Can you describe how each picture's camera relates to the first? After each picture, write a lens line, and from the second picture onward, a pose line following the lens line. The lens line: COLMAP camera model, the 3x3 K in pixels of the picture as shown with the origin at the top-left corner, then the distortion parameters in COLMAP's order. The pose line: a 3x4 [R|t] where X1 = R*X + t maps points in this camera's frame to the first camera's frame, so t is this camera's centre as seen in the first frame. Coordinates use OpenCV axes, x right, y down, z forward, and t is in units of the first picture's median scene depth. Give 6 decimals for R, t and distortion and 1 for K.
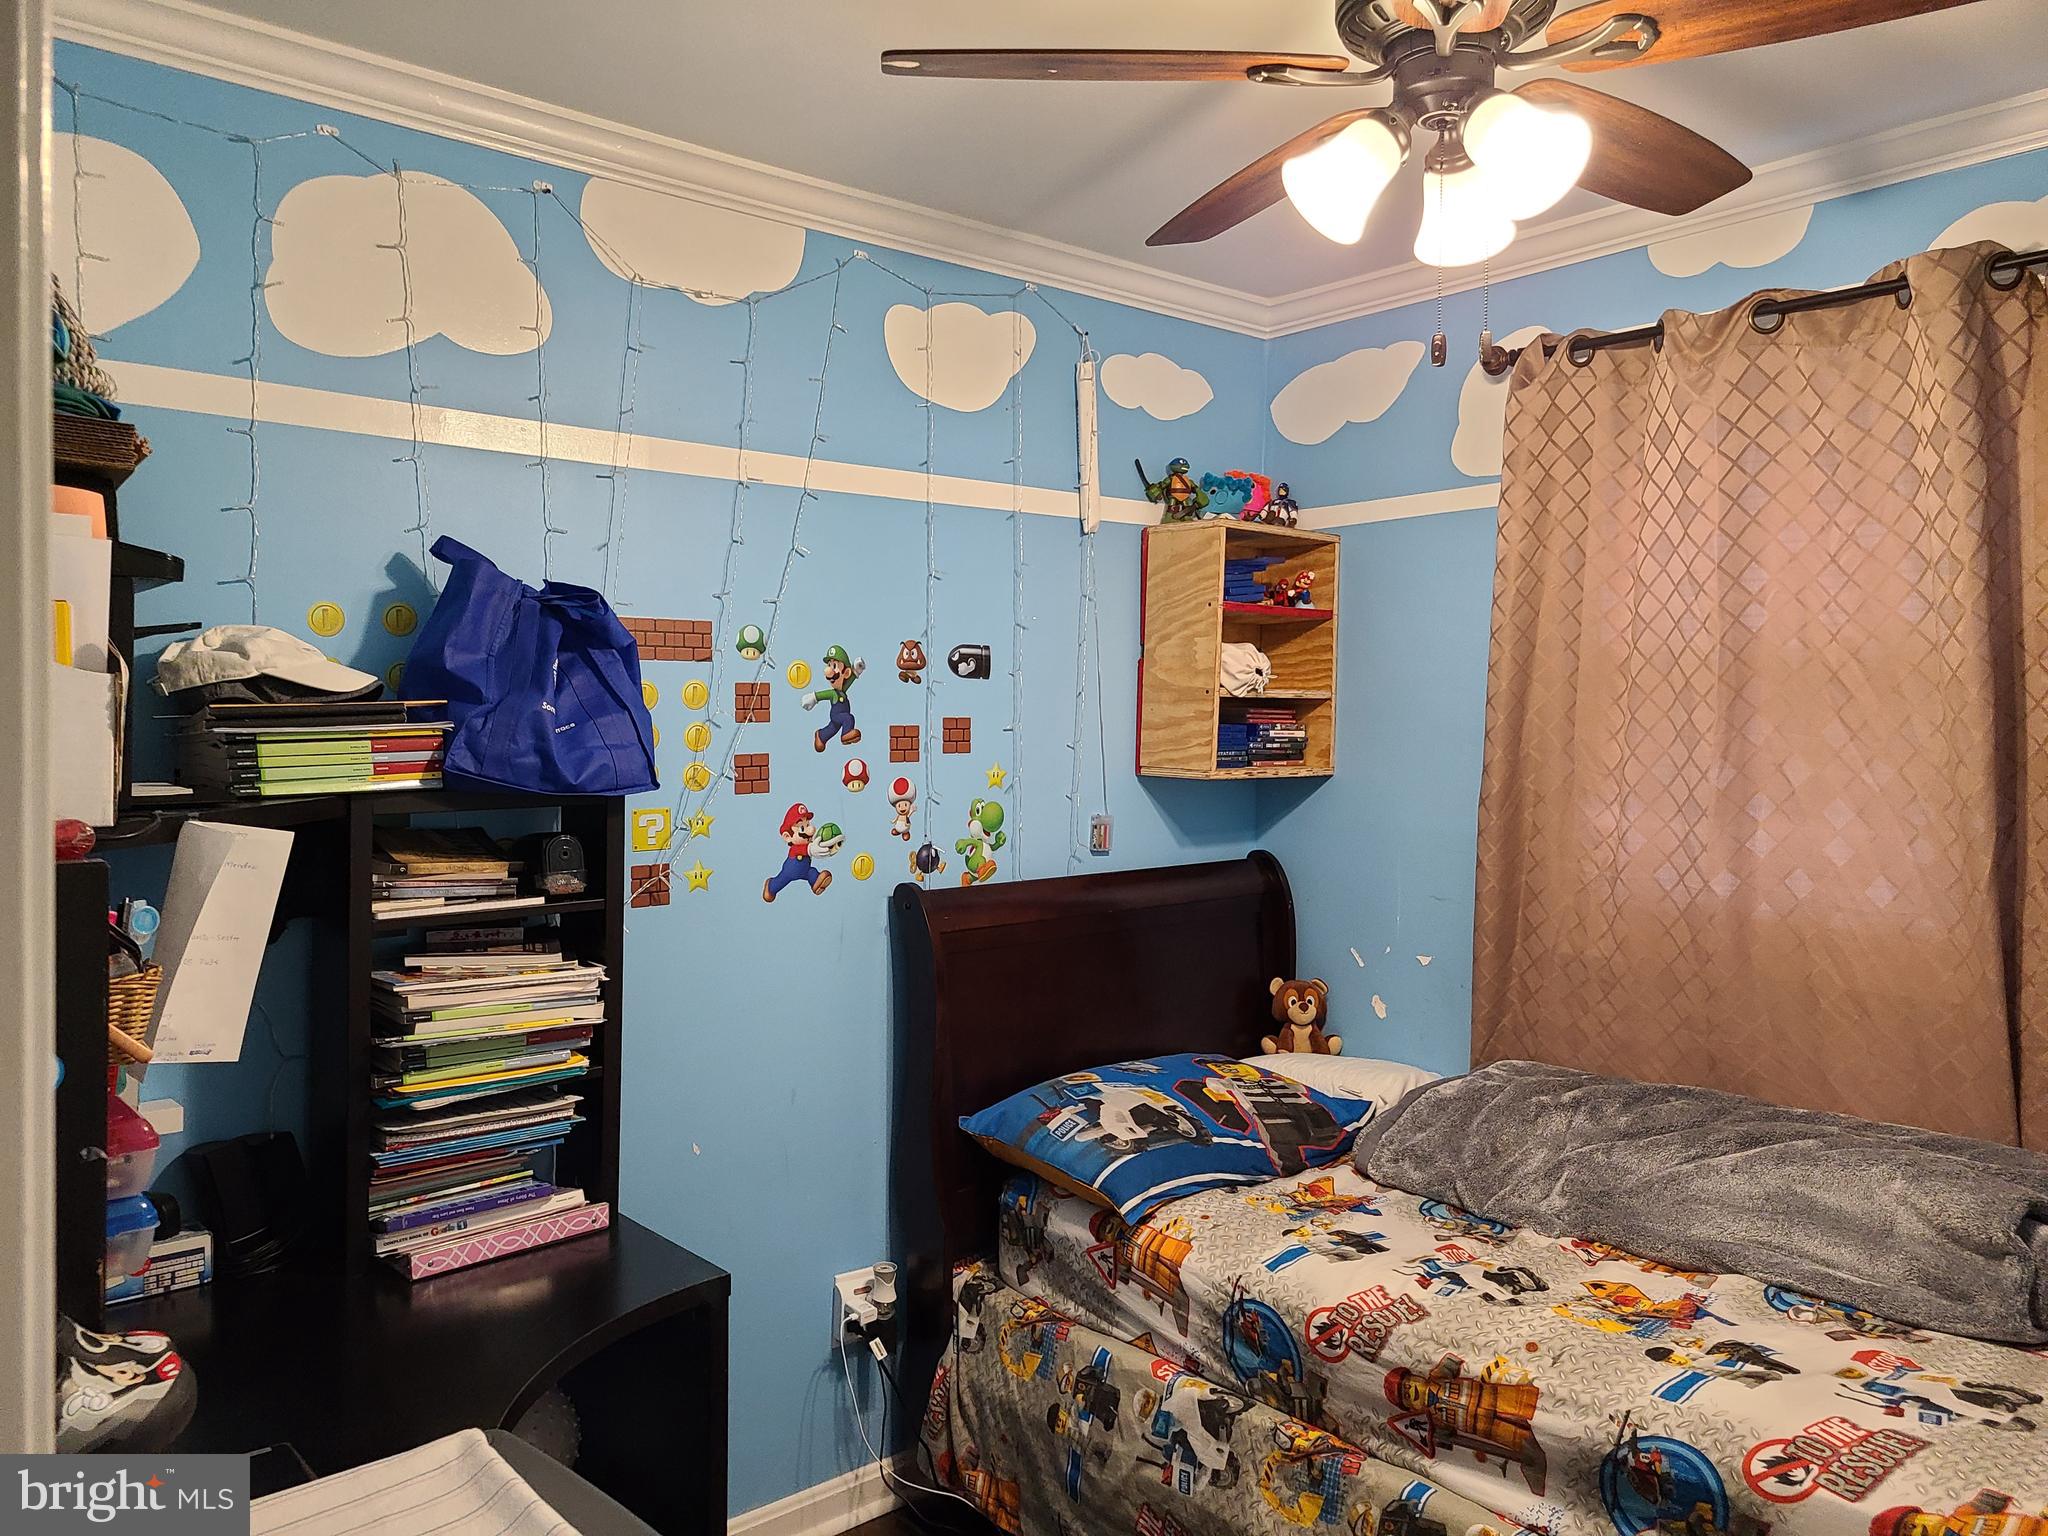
lens RADIAL K [[1524.2, 0, 1025.9], [0, 1524.2, 756.1], [0, 0, 1]] dist [0.050668, -0.030213]
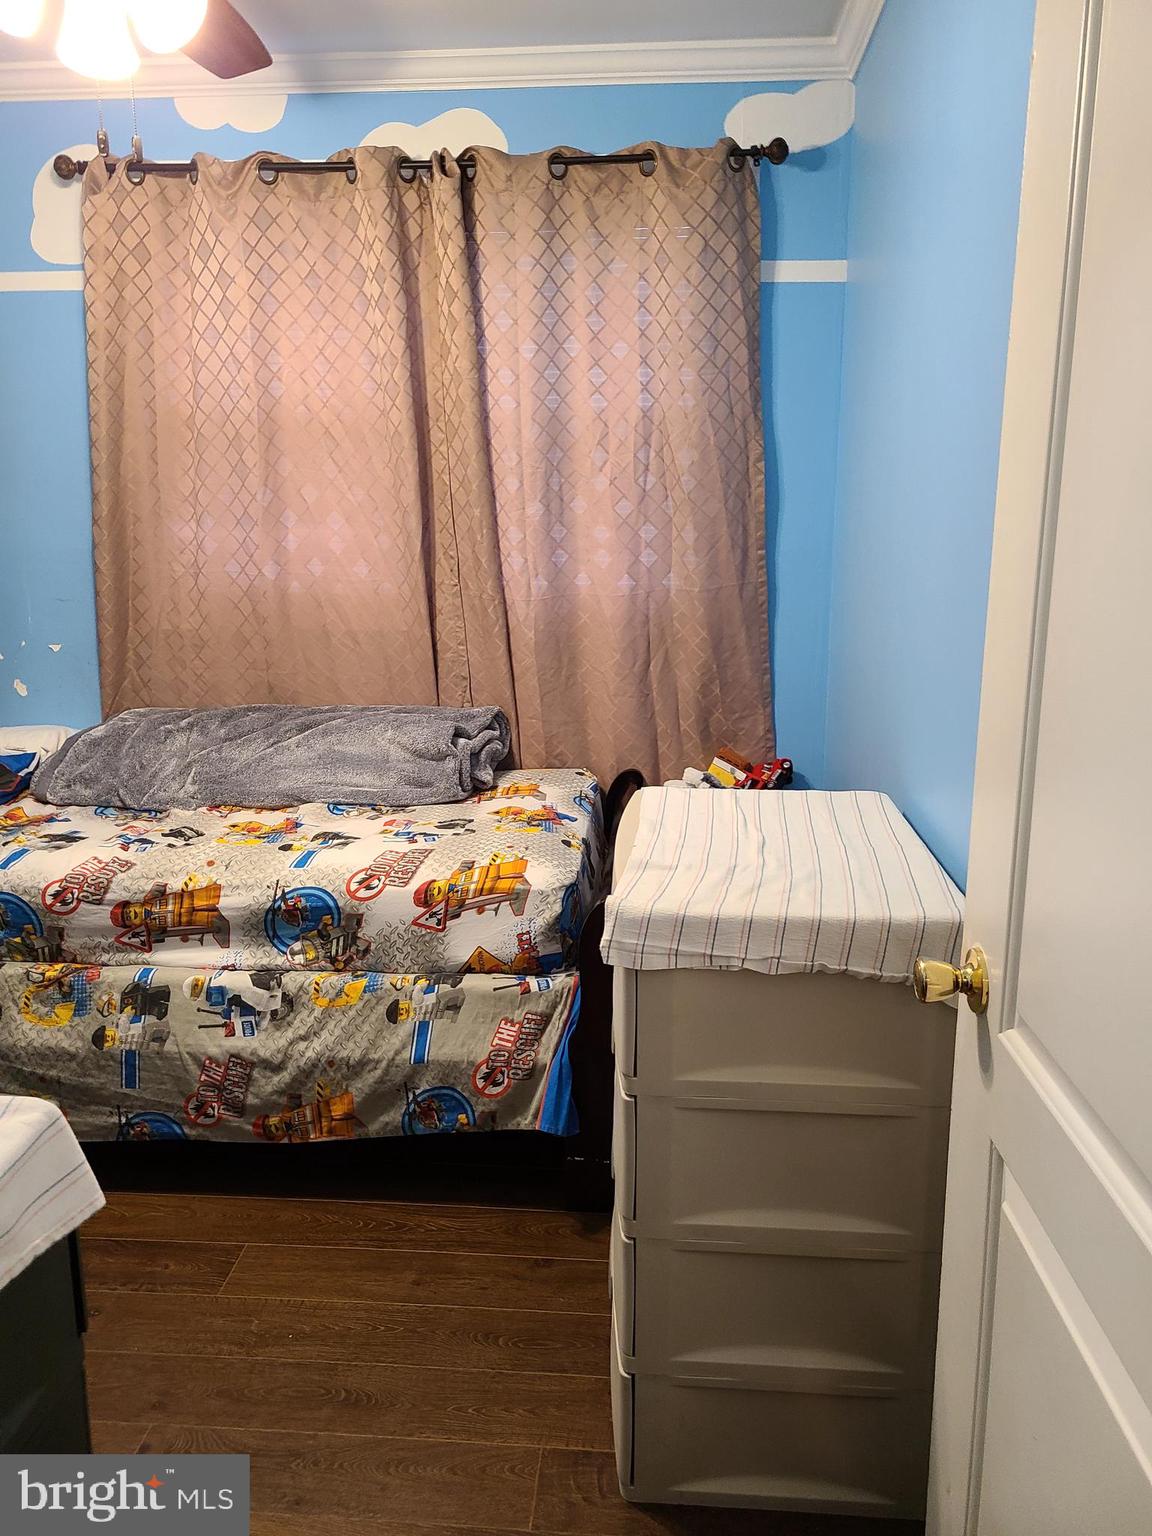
lens RADIAL K [[1143.2, 0, 573.5], [0, 1143.2, 762.6], [0, 0, 1]] dist [0.050668, -0.030213]
pose [[0.712811, -0.156164, 0.683749, -0.159818], [0.022520, 0.979490, 0.200232, 0.053032], [-0.700994, -0.127330, 0.701708, -0.045534]]
